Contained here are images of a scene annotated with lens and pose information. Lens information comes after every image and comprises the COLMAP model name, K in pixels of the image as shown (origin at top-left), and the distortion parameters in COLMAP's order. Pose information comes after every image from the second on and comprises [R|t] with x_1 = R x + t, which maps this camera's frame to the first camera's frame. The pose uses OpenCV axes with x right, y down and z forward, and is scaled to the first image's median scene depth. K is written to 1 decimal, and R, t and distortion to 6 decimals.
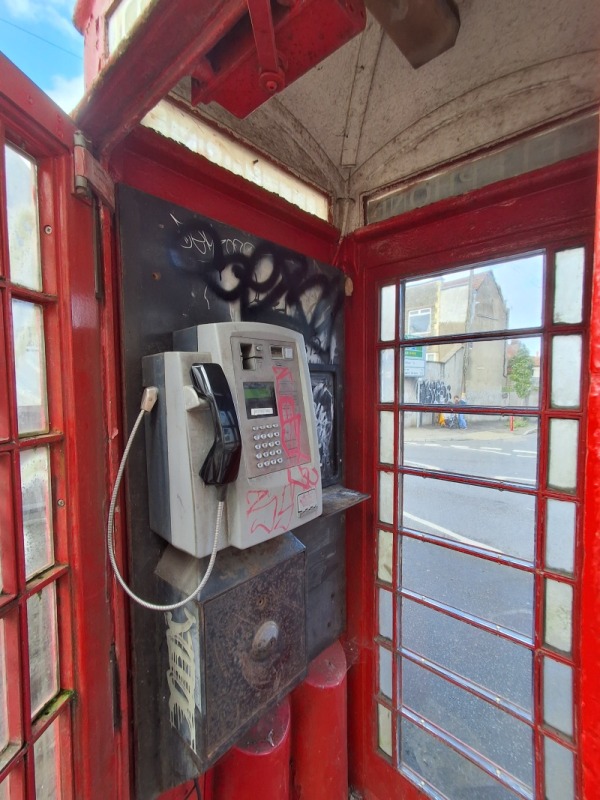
lens RADIAL K [[367.7, 0, 299.5], [0, 367.7, 401.3], [0, 0, 1]] dist [0.002073, 0.000085]
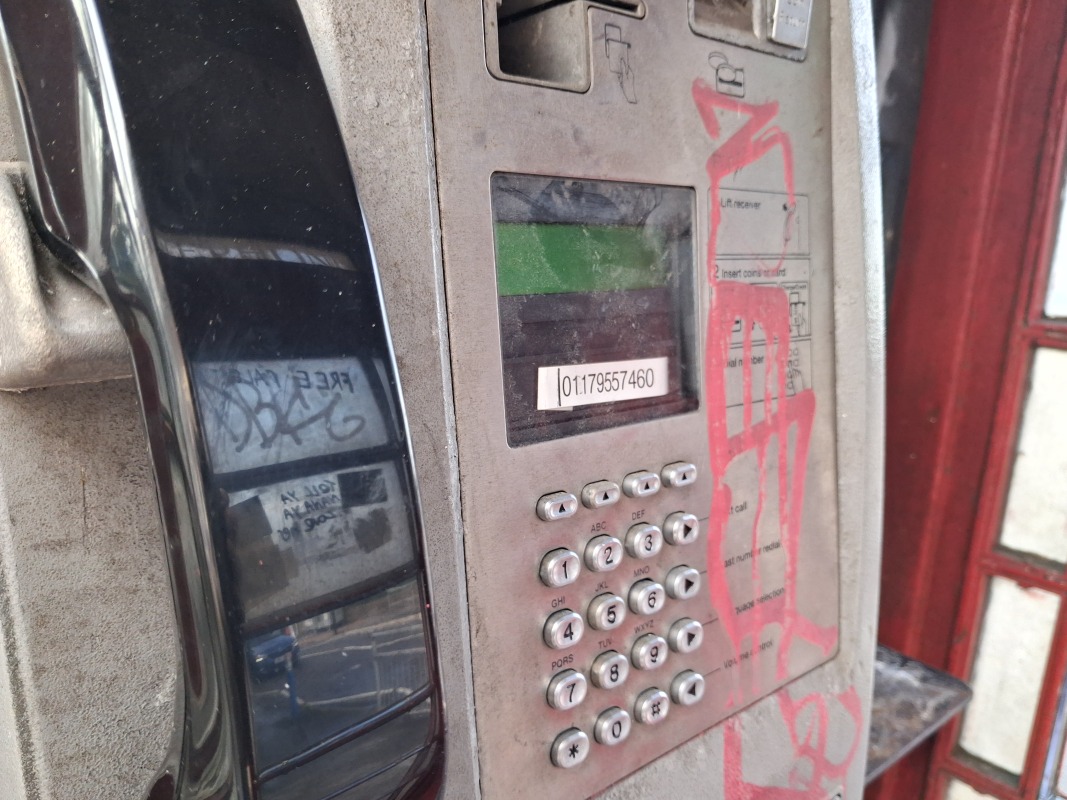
lens RADIAL K [[832.4, 0, 533.5], [0, 832.4, 401.7], [0, 0, 1]] dist [0.013583, -0.067083]
pose [[0.993118, 0.078008, -0.087359, -0.102272], [-0.062058, 0.983079, 0.172348, -0.022811], [0.099326, -0.165741, 0.981155, 0.669145]]
